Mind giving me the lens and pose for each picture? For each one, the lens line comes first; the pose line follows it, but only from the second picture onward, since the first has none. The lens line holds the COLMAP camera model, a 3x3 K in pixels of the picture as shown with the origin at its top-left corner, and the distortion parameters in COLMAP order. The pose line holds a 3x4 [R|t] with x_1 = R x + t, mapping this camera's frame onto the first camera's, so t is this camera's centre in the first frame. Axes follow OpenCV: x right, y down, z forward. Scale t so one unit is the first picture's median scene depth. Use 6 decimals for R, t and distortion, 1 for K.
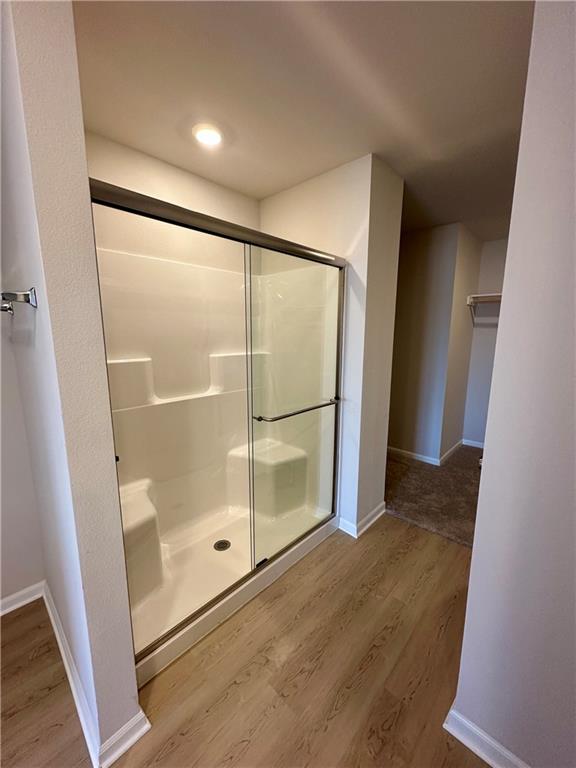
lens RADIAL K [[305.0, 0, 288.0], [0, 305.0, 384.0], [0, 0, 1]] dist [-0.003502, 0.000486]
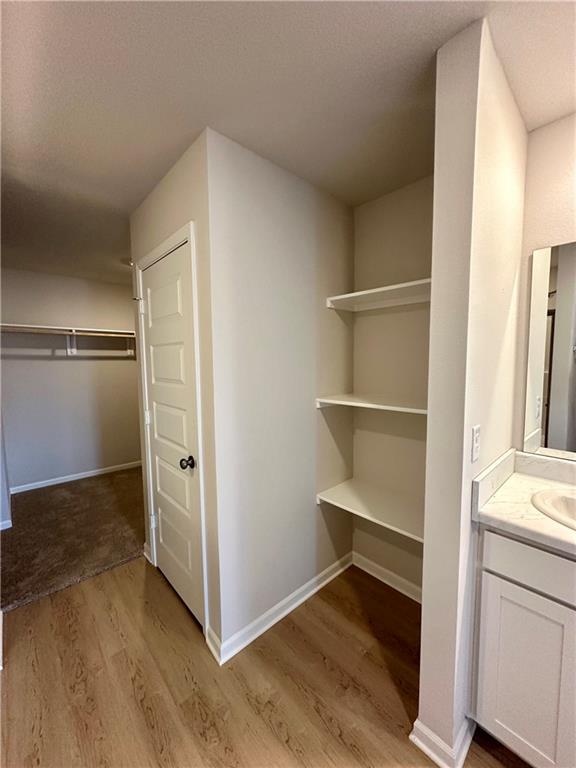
lens RADIAL K [[305.0, 0, 288.0], [0, 305.0, 384.0], [0, 0, 1]] dist [-0.003502, 0.000486]
pose [[0.077157, -0.086919, 0.993223, -0.413378], [0.177800, 0.981424, 0.072075, -0.064800], [-0.981037, 0.171034, 0.091178, 0.242012]]
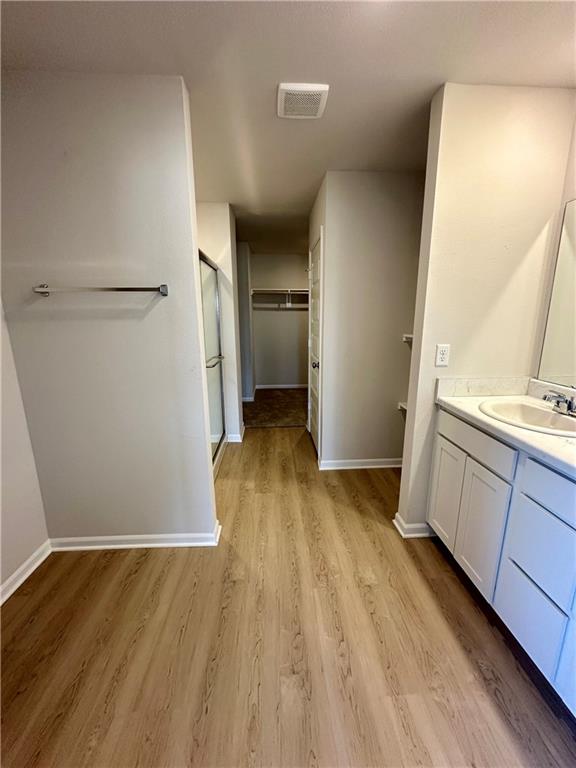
lens RADIAL K [[305.0, 0, 288.0], [0, 305.0, 384.0], [0, 0, 1]] dist [-0.003502, 0.000486]
pose [[0.692434, -0.168689, 0.701483, -0.822354], [0.133746, 0.985442, 0.104953, 0.082654], [-0.708976, 0.021147, 0.704915, -0.379055]]
